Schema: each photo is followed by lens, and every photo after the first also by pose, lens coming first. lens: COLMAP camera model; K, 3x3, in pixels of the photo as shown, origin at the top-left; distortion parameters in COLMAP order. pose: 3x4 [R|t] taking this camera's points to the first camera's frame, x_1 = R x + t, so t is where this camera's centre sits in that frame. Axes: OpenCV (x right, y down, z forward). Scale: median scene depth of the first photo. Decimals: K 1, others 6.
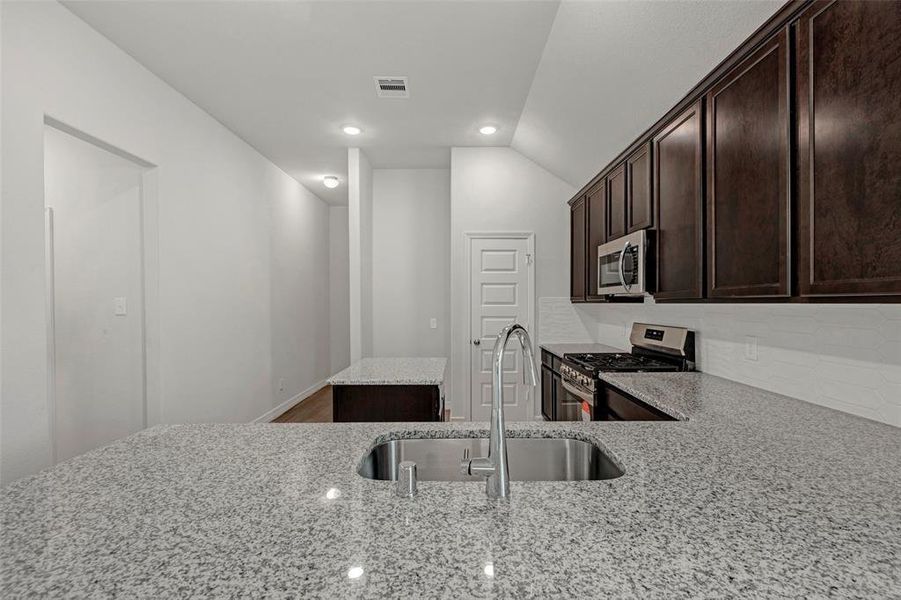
lens RADIAL K [[401.6, 0, 459.0], [0, 401.6, 302.9], [0, 0, 1]] dist [0.000724, 0.000226]
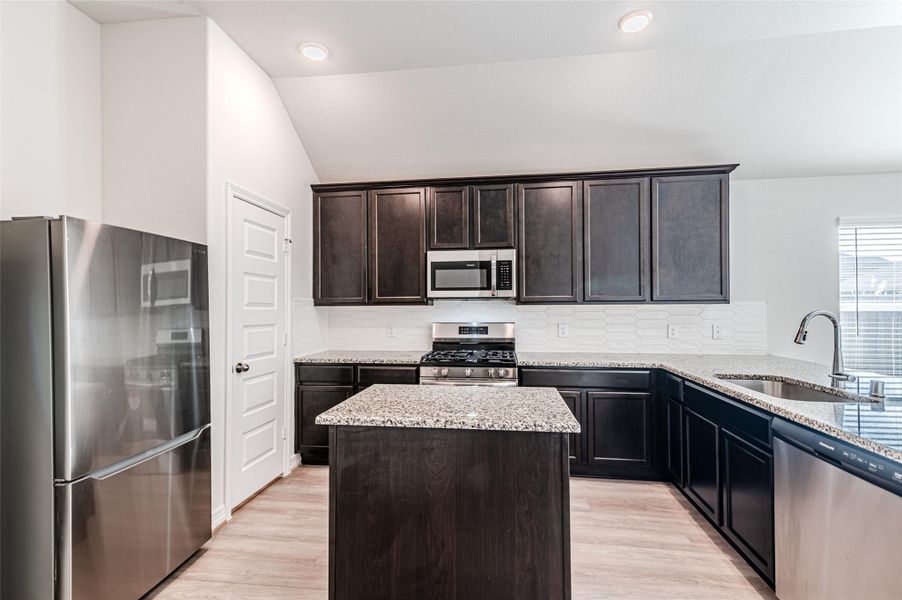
lens RADIAL K [[401.9, 0, 449.4], [0, 401.9, 306.1], [0, 0, 1]] dist [0.019354, -0.000364]
pose [[0.138542, 0.010559, 0.990300, -0.915854], [0.002504, 0.999936, -0.011012, 0.019572], [-0.990353, 0.004005, 0.138507, 1.067598]]
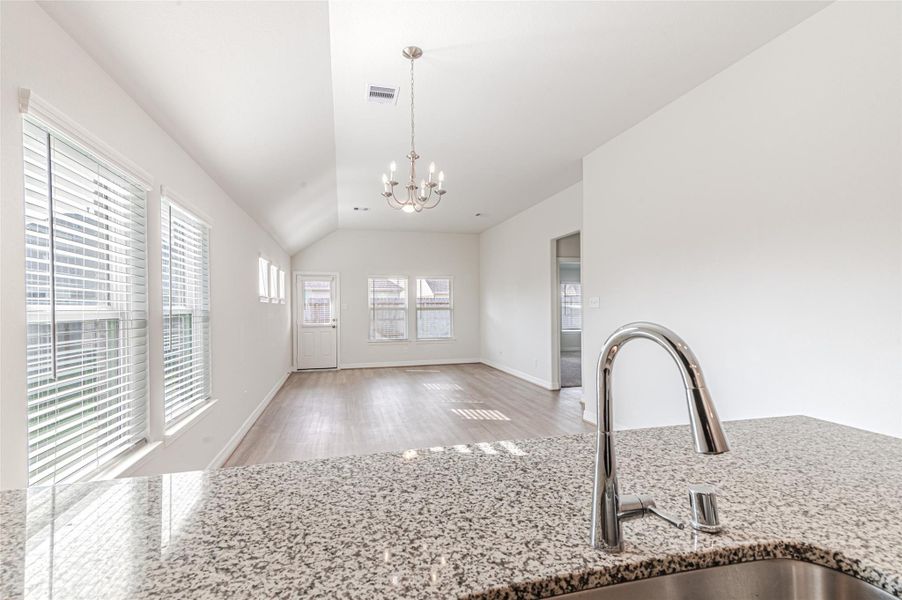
lens RADIAL K [[409.1, 0, 445.2], [0, 409.1, 305.2], [0, 0, 1]] dist [0.011730, -0.000276]
pose [[-0.970341, 0.012684, -0.241407, 0.217265], [0.013764, 0.999901, -0.002790, 0.009525], [0.241347, -0.006029, -0.970420, 0.639879]]
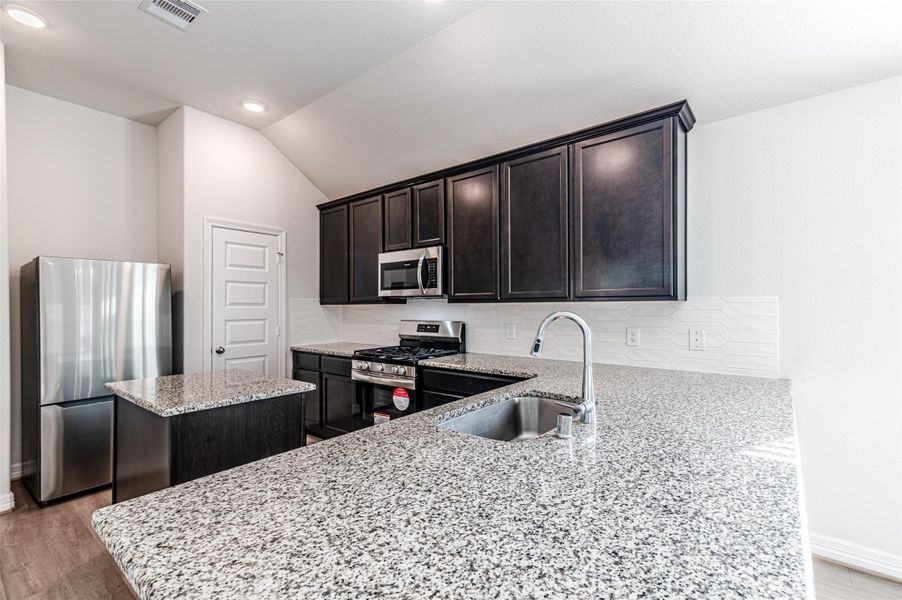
lens RADIAL K [[401.9, 0, 449.4], [0, 401.9, 306.1], [0, 0, 1]] dist [0.019354, -0.000364]
pose [[0.635071, 0.002913, 0.772448, -0.537440], [0.001261, 0.999988, -0.004808, 0.016836], [-0.772453, 0.004028, 0.635060, 0.167894]]
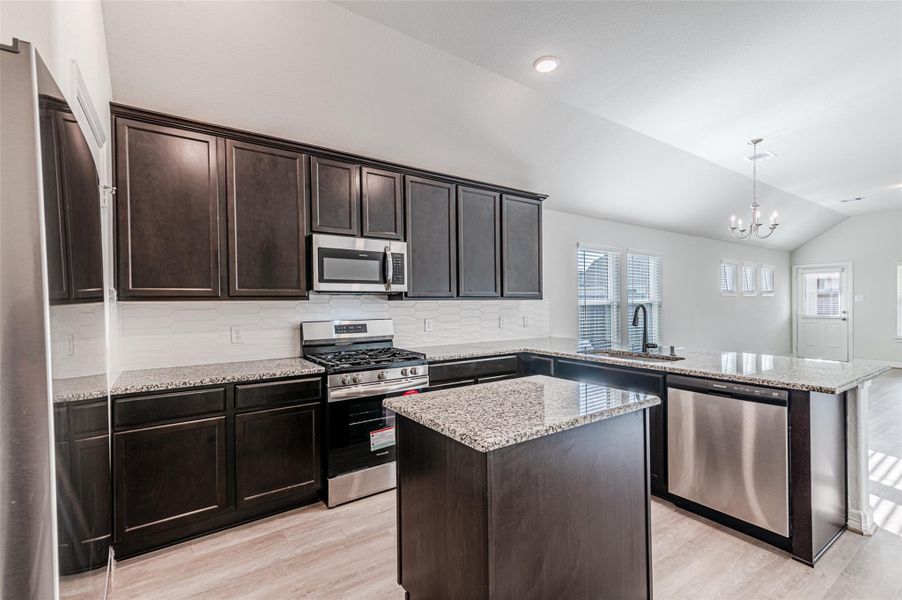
lens RADIAL K [[403.6, 0, 447.5], [0, 403.6, 304.3], [0, 0, 1]] dist [0.018864, -0.000302]
pose [[-0.560186, 0.006635, 0.828341, -0.701333], [0.010300, 0.999946, -0.001044, 0.017473], [-0.828303, 0.007947, -0.560224, 1.666992]]
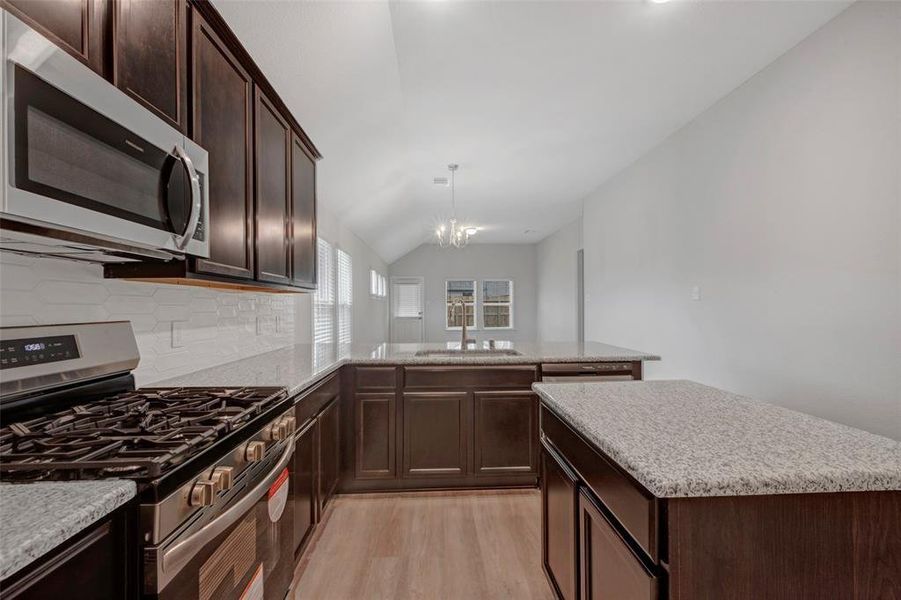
lens RADIAL K [[404.1, 0, 455.2], [0, 404.1, 305.0], [0, 0, 1]] dist [-0.000725, 0.000012]
pose [[-0.998673, 0.010464, -0.050419, 0.127632], [0.010693, 0.999934, -0.004281, 0.048833], [0.050371, -0.004814, -0.998719, 1.660462]]
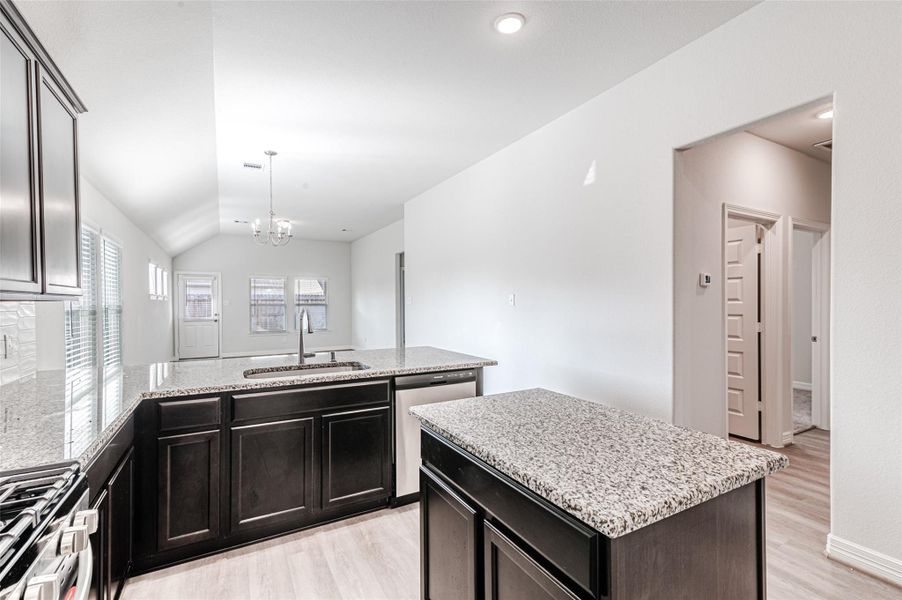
lens RADIAL K [[403.6, 0, 447.5], [0, 403.6, 304.3], [0, 0, 1]] dist [0.018864, -0.000302]
pose [[-0.876570, 0.014004, -0.481072, 0.220605], [0.011770, 0.999901, 0.007660, 0.010065], [0.481131, 0.001052, -0.876648, 1.575740]]
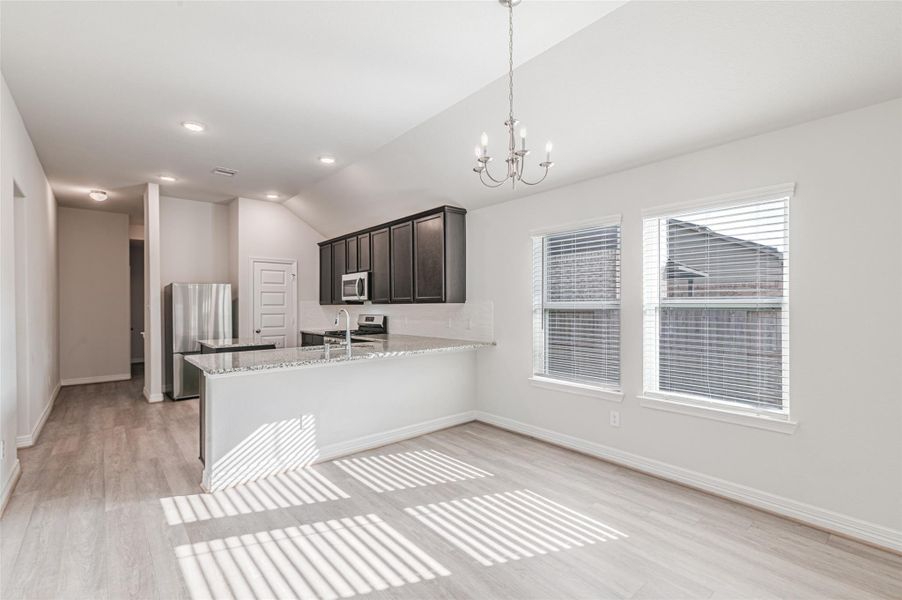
lens RADIAL K [[400.9, 0, 454.7], [0, 400.9, 306.0], [0, 0, 1]] dist [0.001181, 0.000136]
pose [[0.757058, -0.000691, 0.653347, -0.663453], [0.003059, 0.999992, -0.002487, 0.018373], [-0.653341, 0.003881, 0.757054, -1.065937]]
